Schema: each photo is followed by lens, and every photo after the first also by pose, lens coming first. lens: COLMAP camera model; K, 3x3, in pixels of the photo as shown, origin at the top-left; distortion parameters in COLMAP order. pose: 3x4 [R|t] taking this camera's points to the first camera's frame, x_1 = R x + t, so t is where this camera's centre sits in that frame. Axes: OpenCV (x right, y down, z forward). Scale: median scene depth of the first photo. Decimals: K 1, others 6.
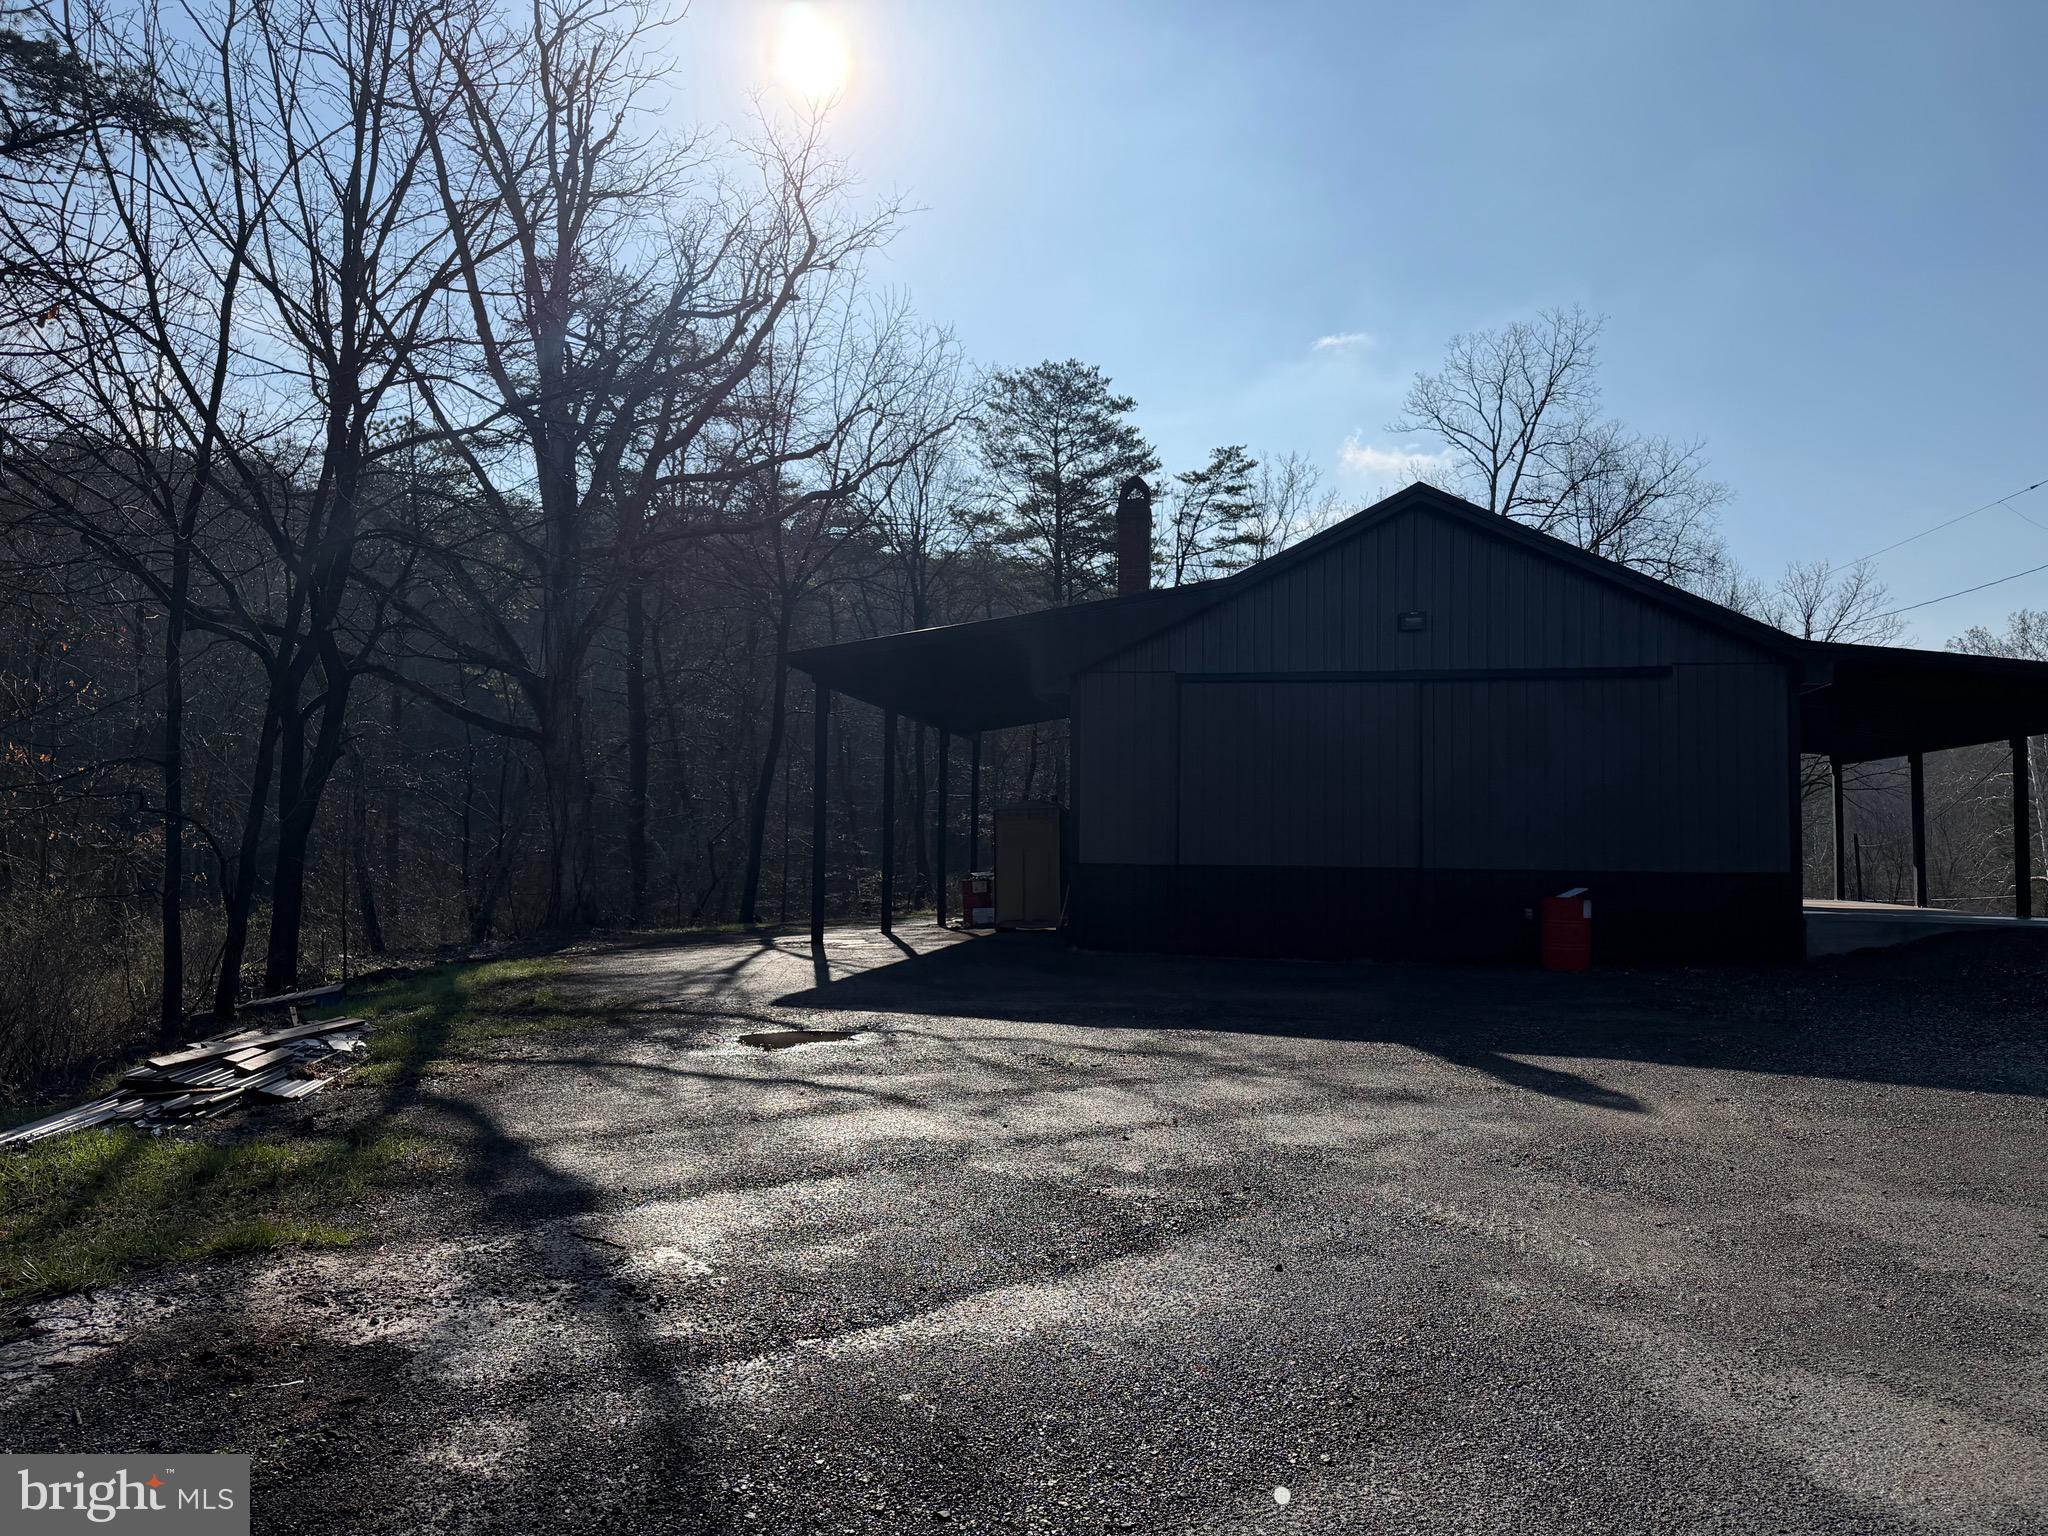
lens RADIAL K [[1422.8, 0, 1068.5], [0, 1422.8, 773.9], [0, 0, 1]] dist [0.138566, -0.000327]
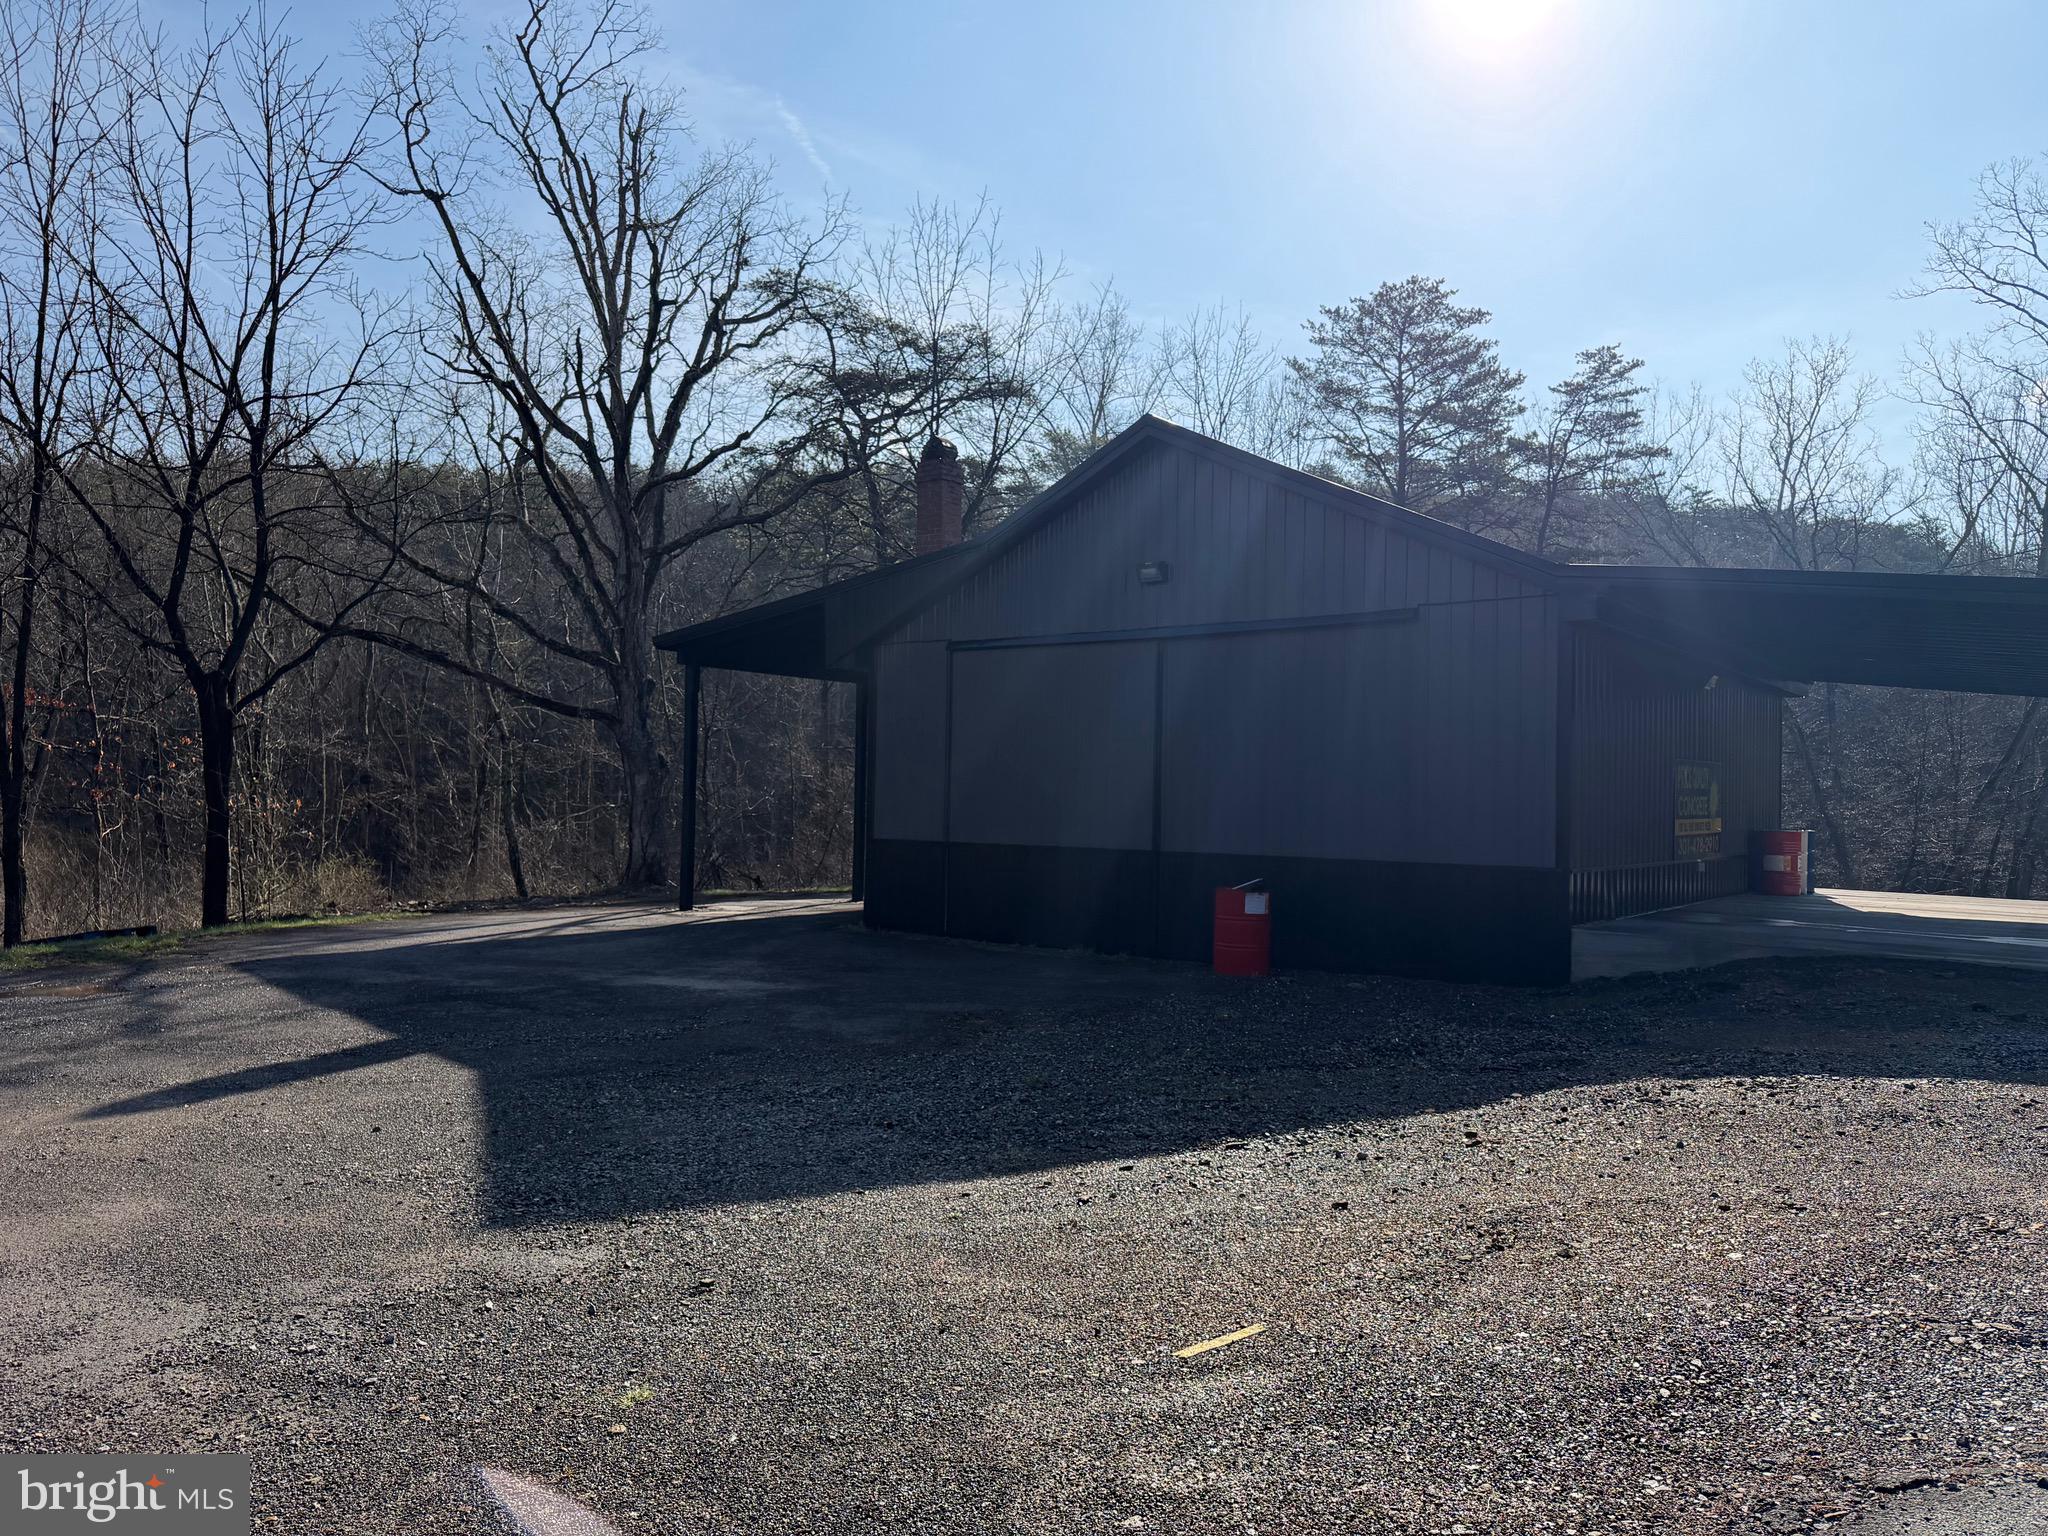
lens RADIAL K [[1445.8, 0, 1029.4], [0, 1445.8, 779.7], [0, 0, 1]] dist [-0.007114, 0.000366]
pose [[0.878390, 0.000924, -0.477943, 0.297538], [0.016230, 0.999364, 0.031761, -0.004607], [0.477668, -0.035655, 0.877816, 0.096463]]
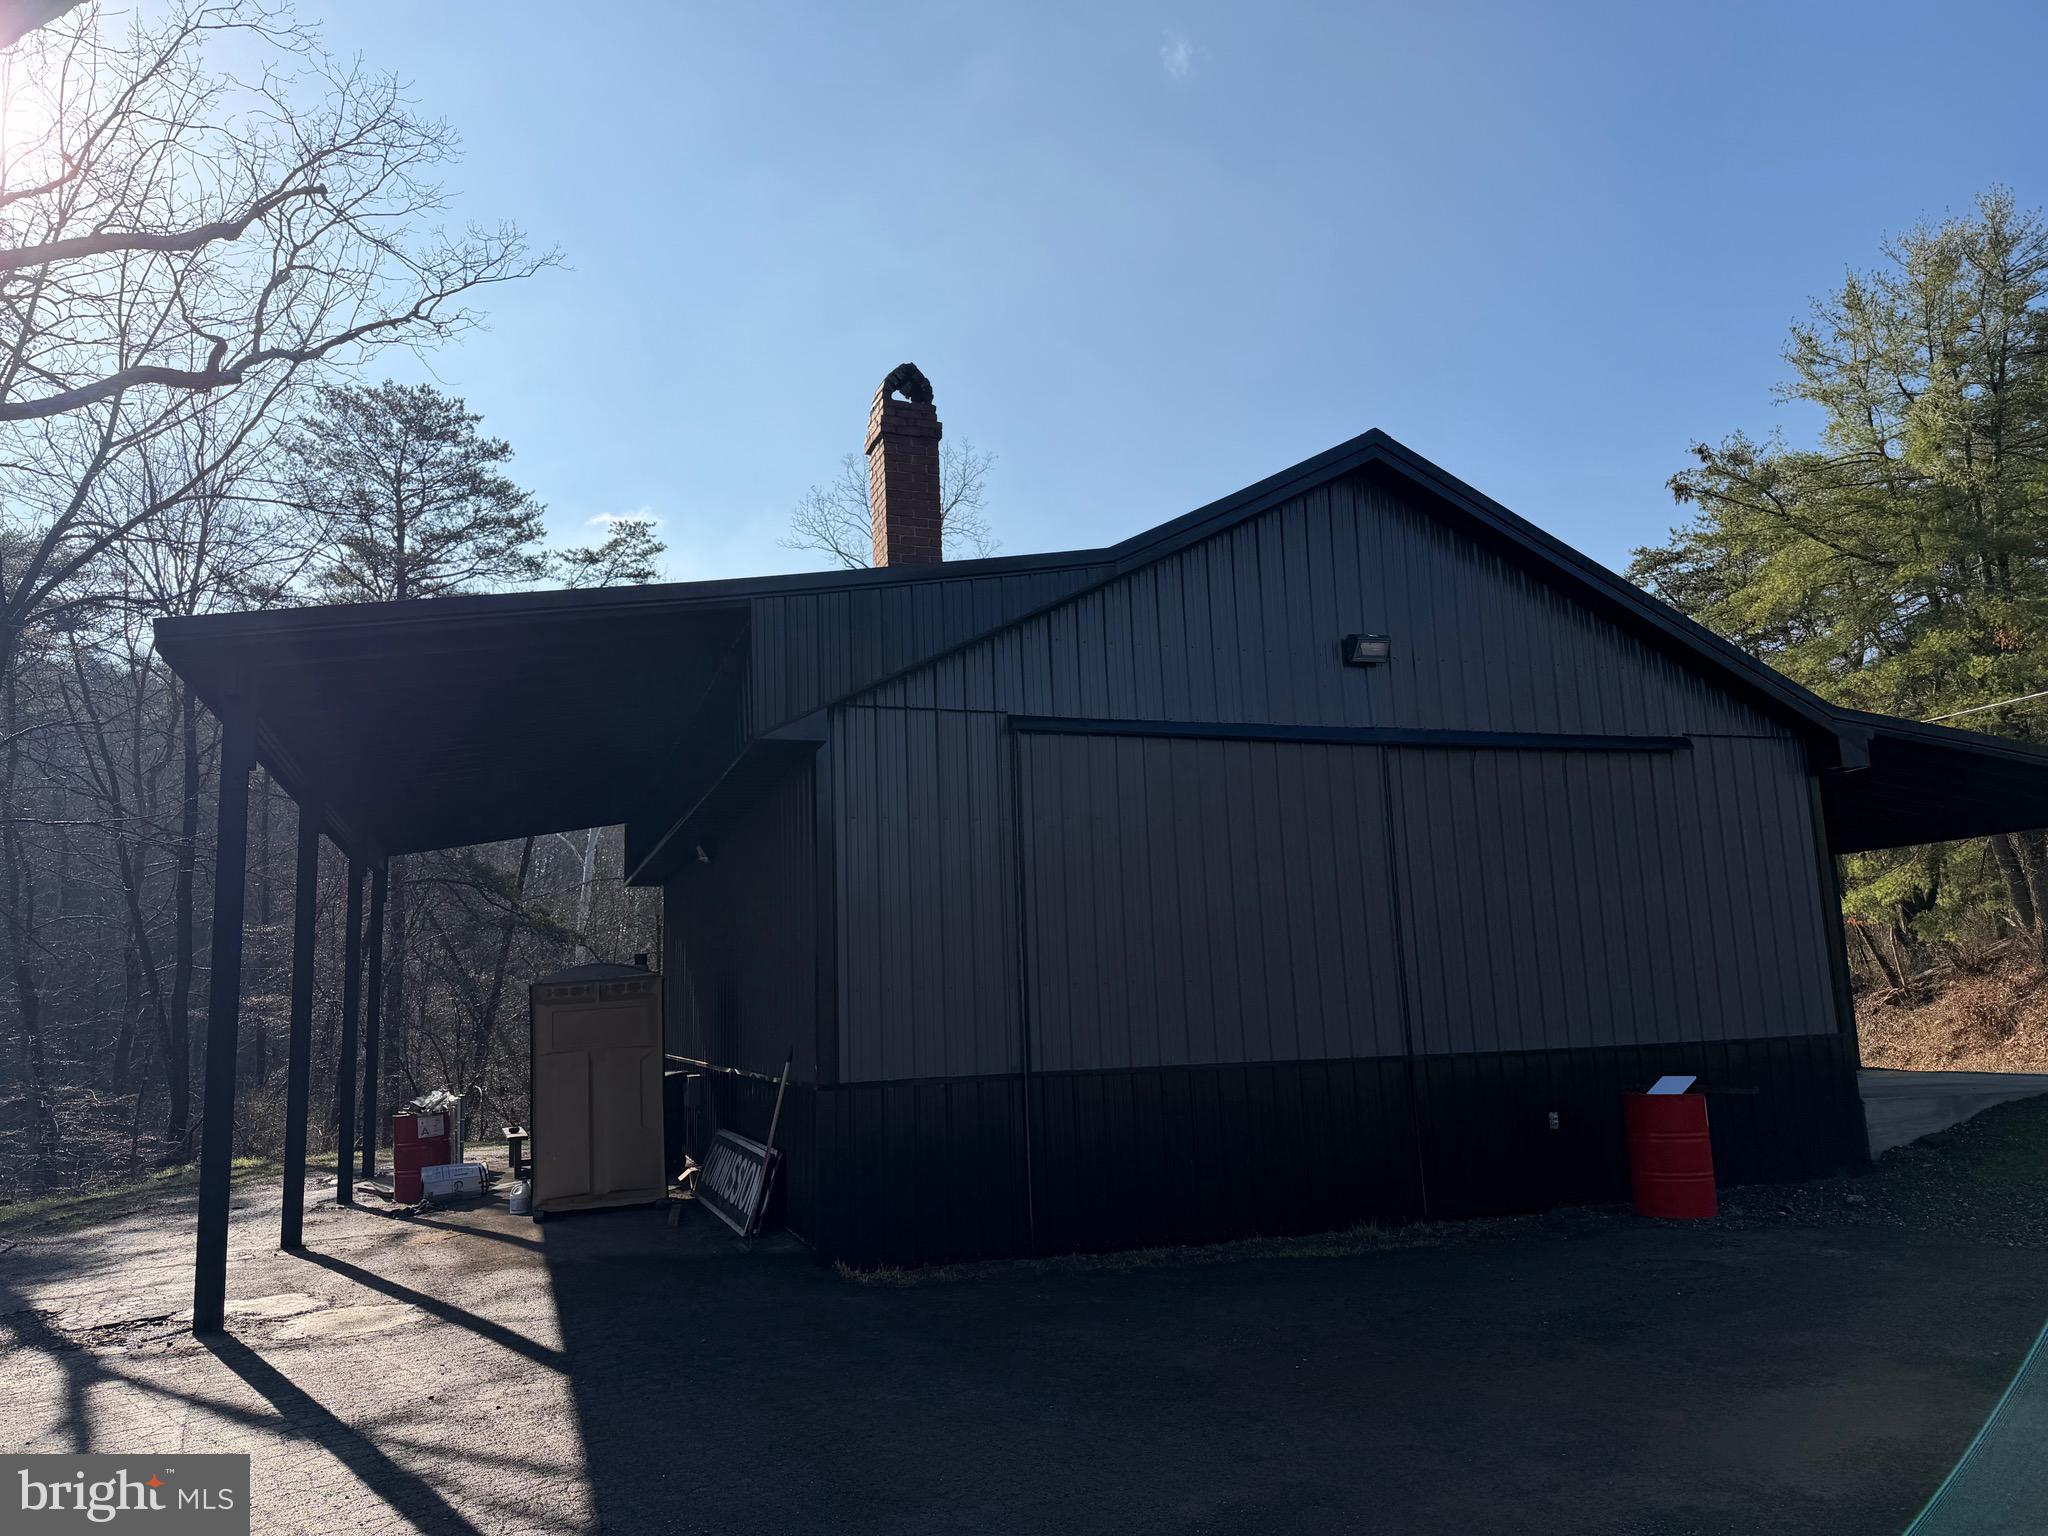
lens RADIAL K [[1419.4, 0, 1022.5], [0, 1419.4, 779.9], [0, 0, 1]] dist [0.079607, -0.094262]
pose [[0.883663, 0.031702, 0.467049, -0.087711], [0.018856, 0.994484, -0.103179, 0.005007], [-0.467744, 0.099982, 0.878191, 0.270658]]
